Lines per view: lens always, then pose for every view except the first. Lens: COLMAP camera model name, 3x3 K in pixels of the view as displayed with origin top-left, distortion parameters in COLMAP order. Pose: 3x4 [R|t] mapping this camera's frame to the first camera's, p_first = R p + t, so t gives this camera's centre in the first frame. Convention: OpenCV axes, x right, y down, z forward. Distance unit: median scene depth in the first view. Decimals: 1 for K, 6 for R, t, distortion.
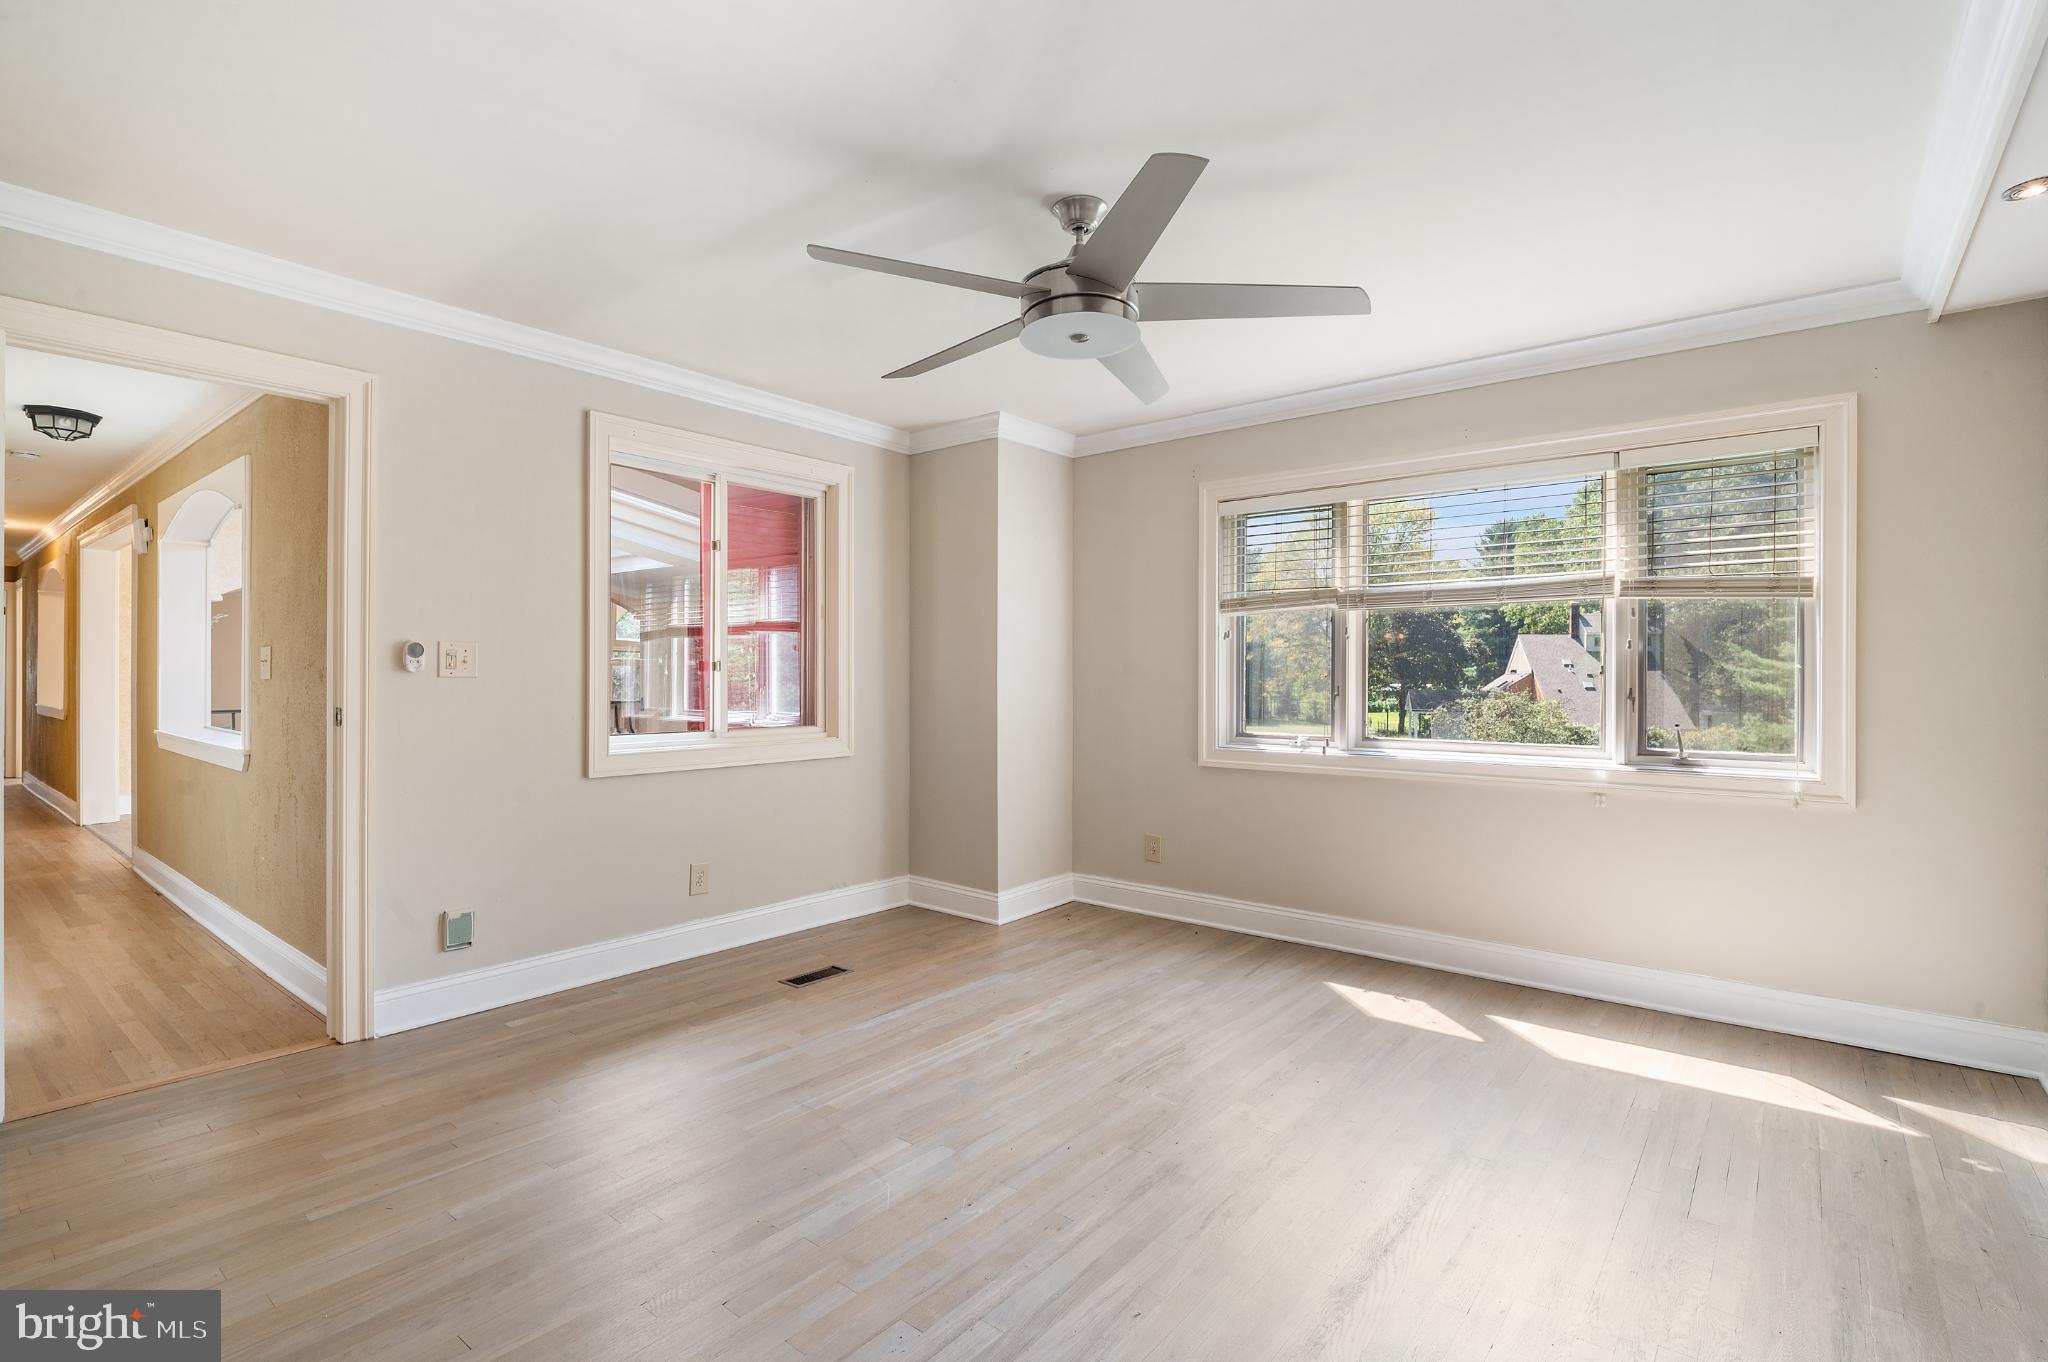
lens RADIAL K [[969.2, 0, 1017.3], [0, 969.2, 677.2], [0, 0, 1]] dist [-0.001308, -0.002981]
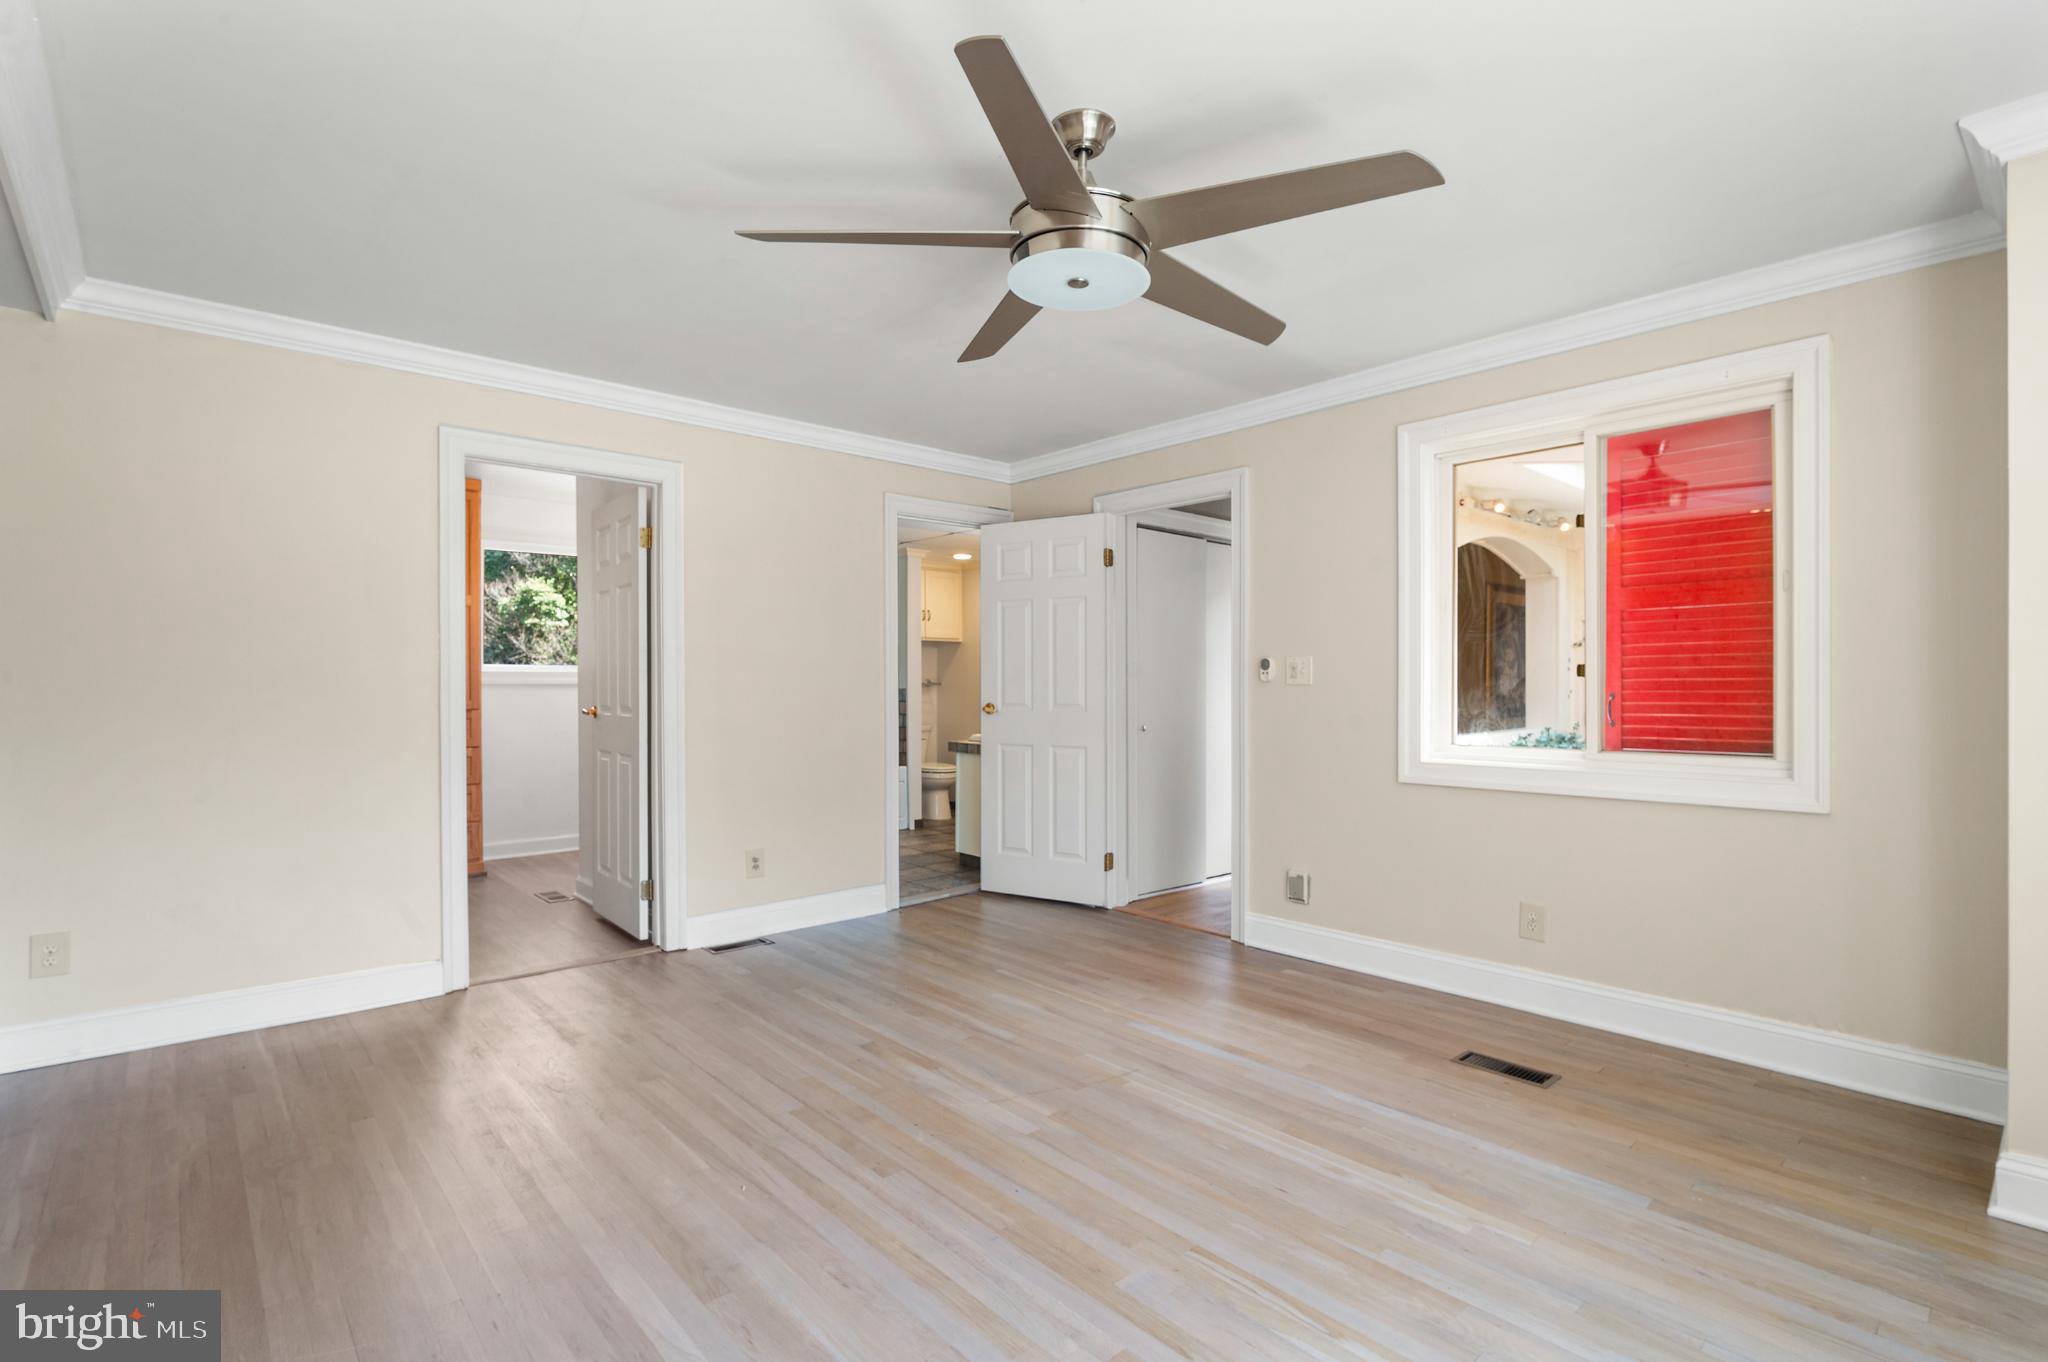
lens RADIAL K [[969.2, 0, 1020.5], [0, 969.2, 687.3], [0, 0, 1]] dist [-0.001308, -0.002981]
pose [[-0.171163, -0.001136, -0.985242, 0.707184], [0.001411, 0.999998, -0.001398, 0.004095], [0.985242, -0.001629, -0.171161, 0.851228]]
